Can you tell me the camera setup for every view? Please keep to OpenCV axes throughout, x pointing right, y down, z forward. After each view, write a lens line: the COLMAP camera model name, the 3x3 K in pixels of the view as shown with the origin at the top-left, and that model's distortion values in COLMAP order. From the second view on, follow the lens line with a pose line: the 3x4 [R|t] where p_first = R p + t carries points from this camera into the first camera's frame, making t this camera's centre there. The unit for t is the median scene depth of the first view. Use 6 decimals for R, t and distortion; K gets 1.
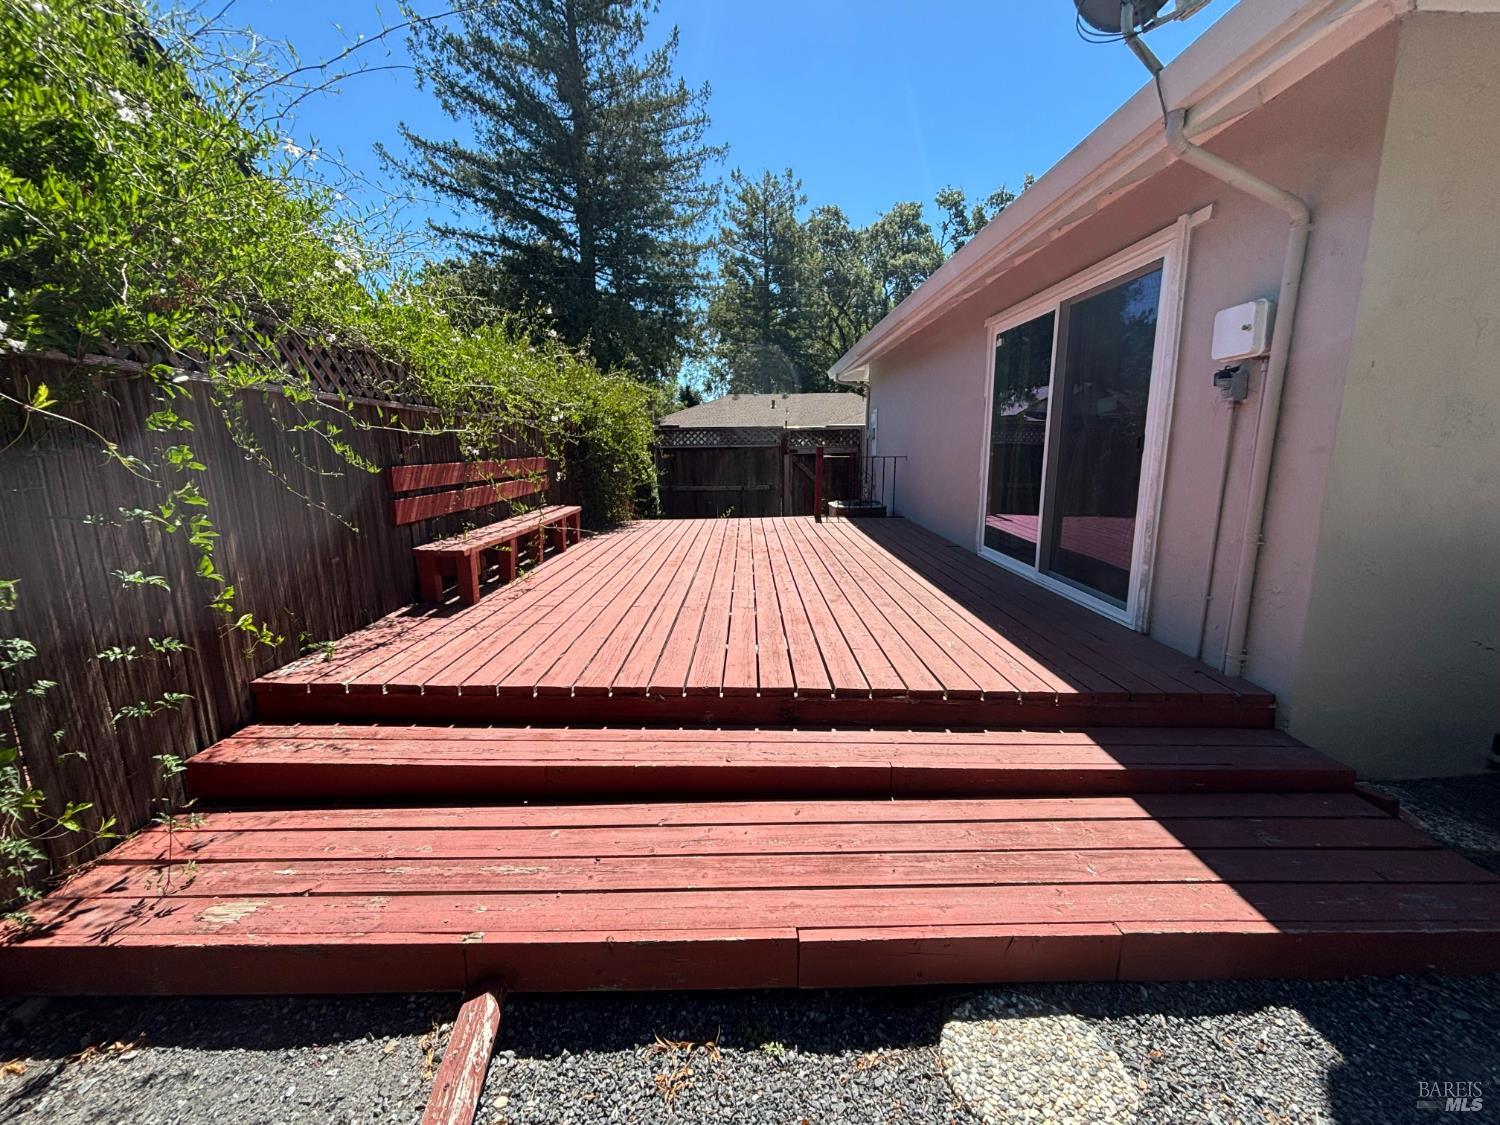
lens RADIAL K [[612.3, 0, 755.7], [0, 612.3, 563.3], [0, 0, 1]] dist [-0.001589, -0.000120]
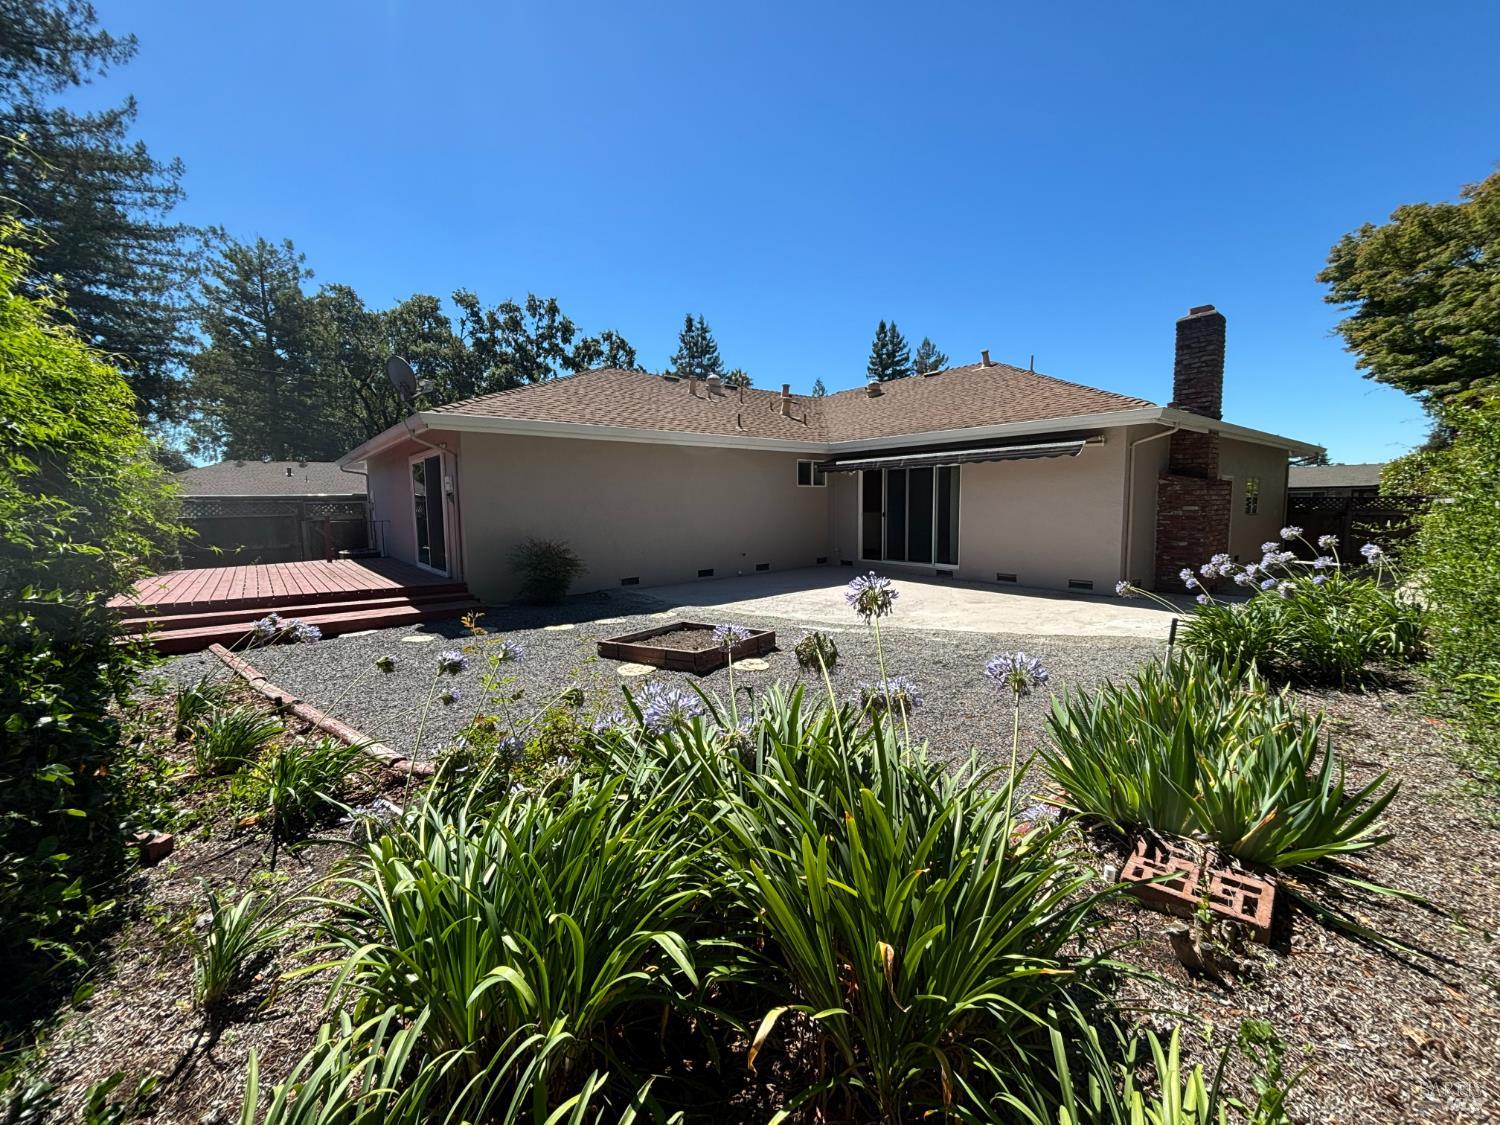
lens RADIAL K [[601.3, 0, 753.0], [0, 601.3, 553.1], [0, 0, 1]] dist [0.000819, -0.000644]
pose [[0.778354, -0.066923, 0.624249, -0.003063], [0.136155, 0.988632, -0.063780, 0.029326], [-0.612885, 0.134638, 0.778617, -0.168068]]
